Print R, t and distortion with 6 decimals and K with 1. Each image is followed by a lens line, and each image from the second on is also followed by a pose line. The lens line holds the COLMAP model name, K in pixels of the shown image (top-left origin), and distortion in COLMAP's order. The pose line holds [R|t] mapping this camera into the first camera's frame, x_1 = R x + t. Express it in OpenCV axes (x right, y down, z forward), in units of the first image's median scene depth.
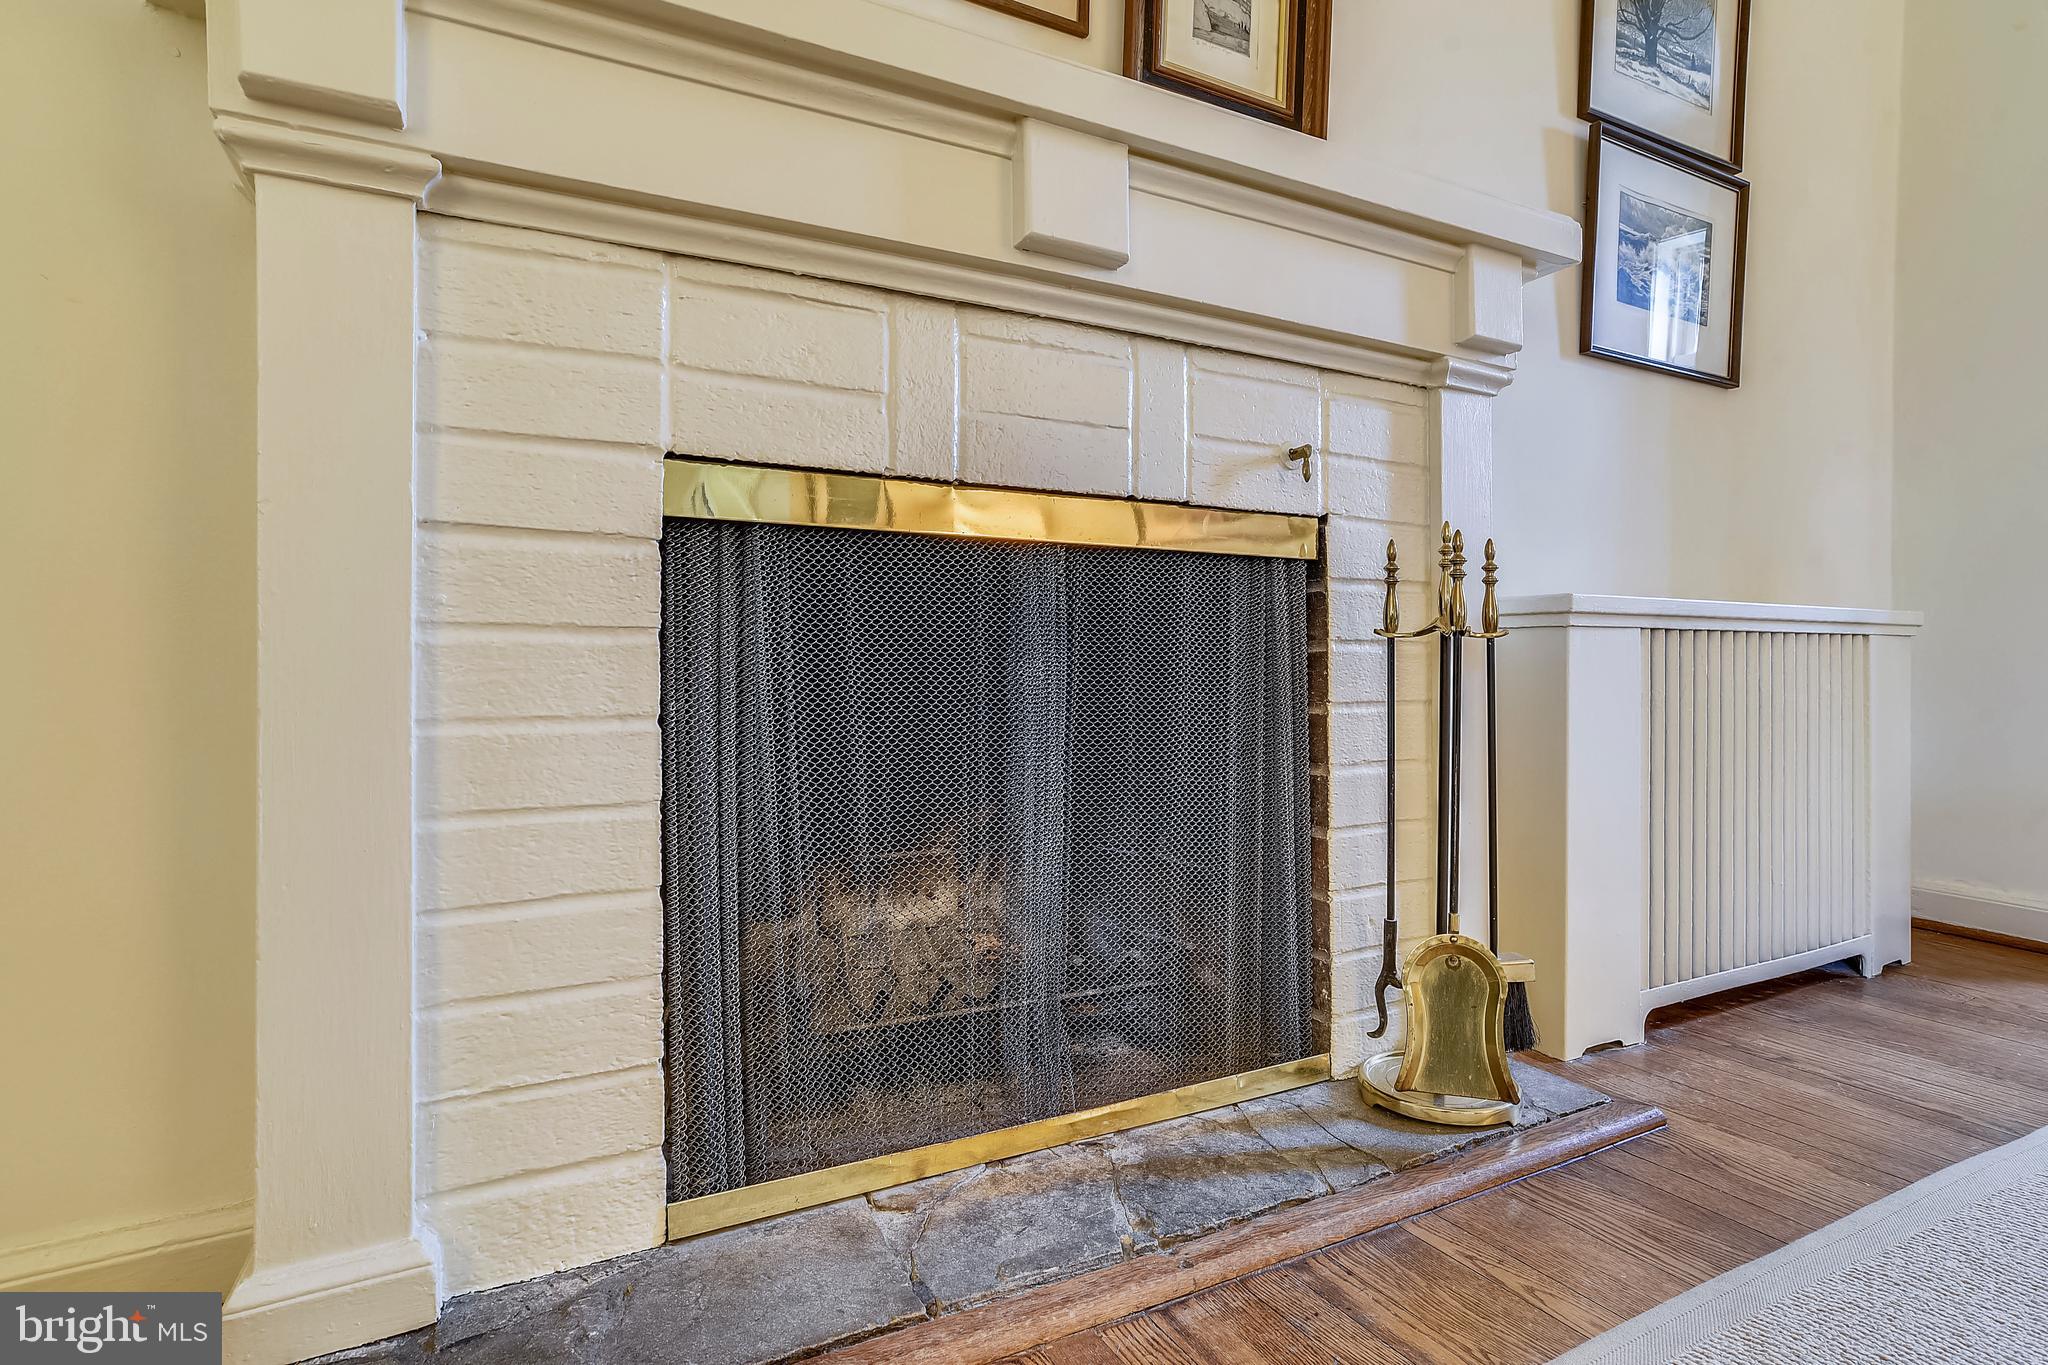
lens RADIAL K [[1055.8, 0, 1029.9], [0, 1055.8, 657.5], [0, 0, 1]] dist [-0.059856, 0.027846]
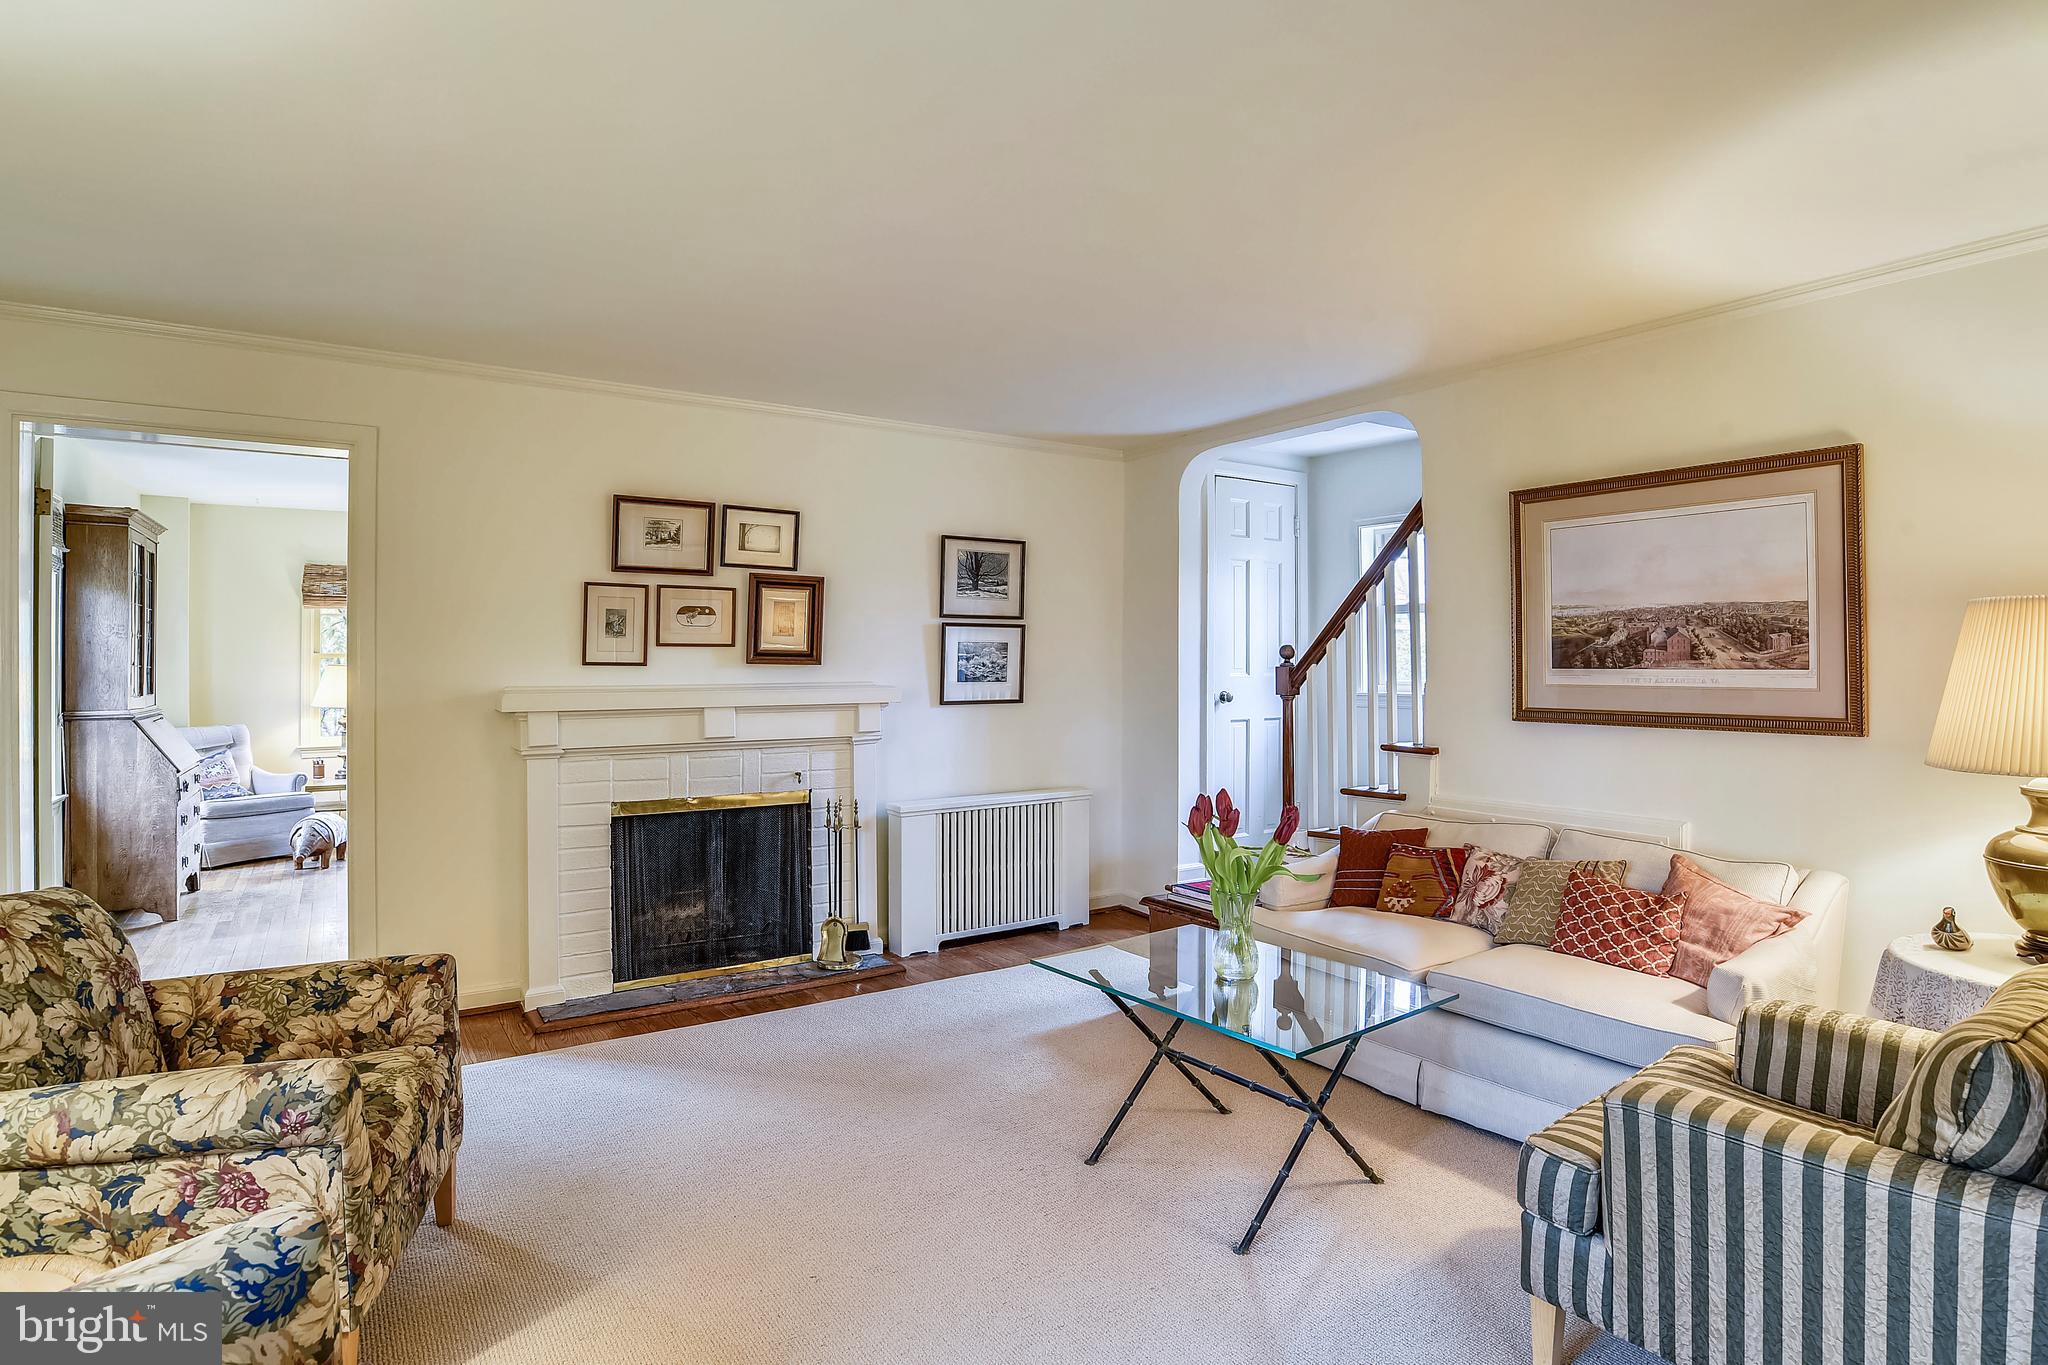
lens RADIAL K [[1035.6, 0, 1016.3], [0, 1035.6, 640.6], [0, 0, 1]] dist [-0.103487, 0.052735]
pose [[0.992366, 0.006051, 0.123183, 0.516938], [-0.004055, 0.999857, -0.016444, -0.545209], [-0.123265, 0.015819, 0.992248, -2.249283]]
